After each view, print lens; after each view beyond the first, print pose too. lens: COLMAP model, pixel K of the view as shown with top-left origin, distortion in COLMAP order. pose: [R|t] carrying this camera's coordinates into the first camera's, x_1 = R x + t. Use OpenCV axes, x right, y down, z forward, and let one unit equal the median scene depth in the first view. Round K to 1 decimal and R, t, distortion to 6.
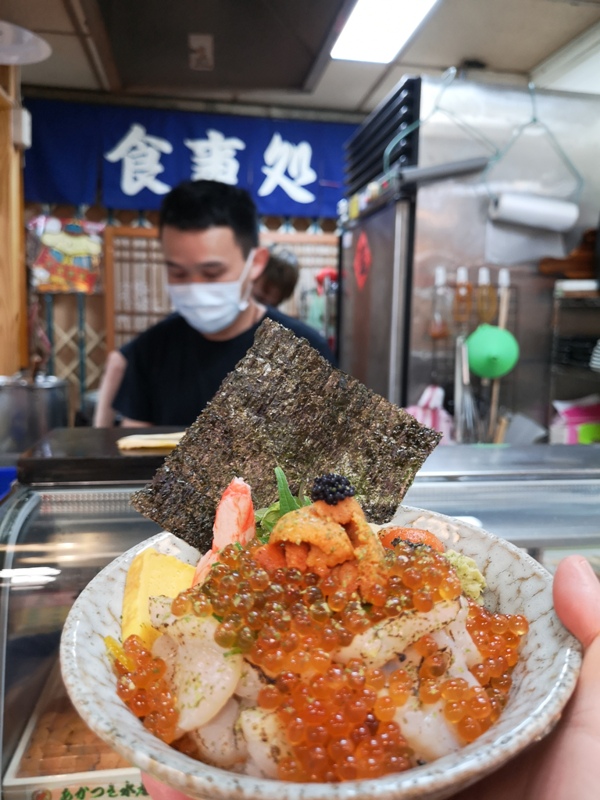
lens RADIAL K [[616.5, 0, 300.0], [0, 616.5, 400.0], [0, 0, 1]] dist [0.000695, 0.001386]
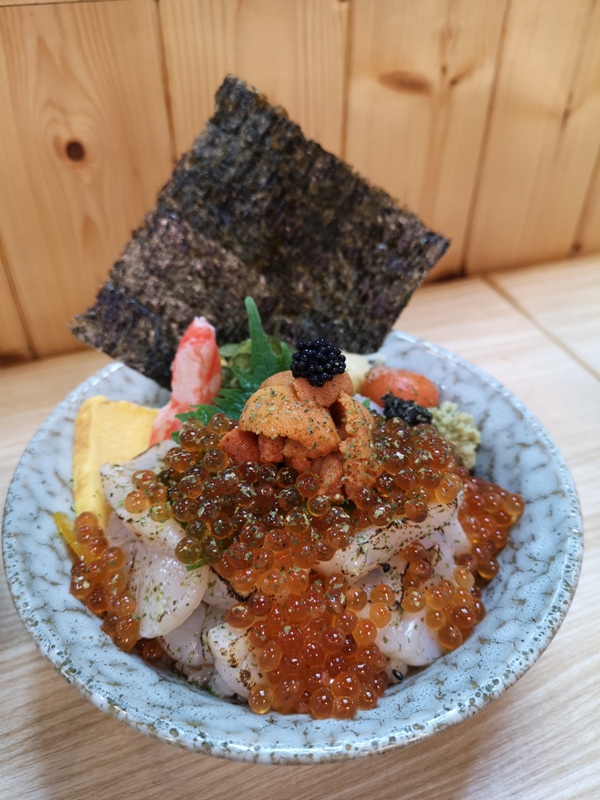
lens RADIAL K [[616.5, 0, 300.0], [0, 616.5, 400.0], [0, 0, 1]] dist [0.000695, 0.001386]
pose [[0.998675, 0.013613, 0.049622, -0.007461], [-0.034794, 0.889136, 0.456318, -0.167359], [-0.037909, -0.457440, 0.888432, 0.254556]]
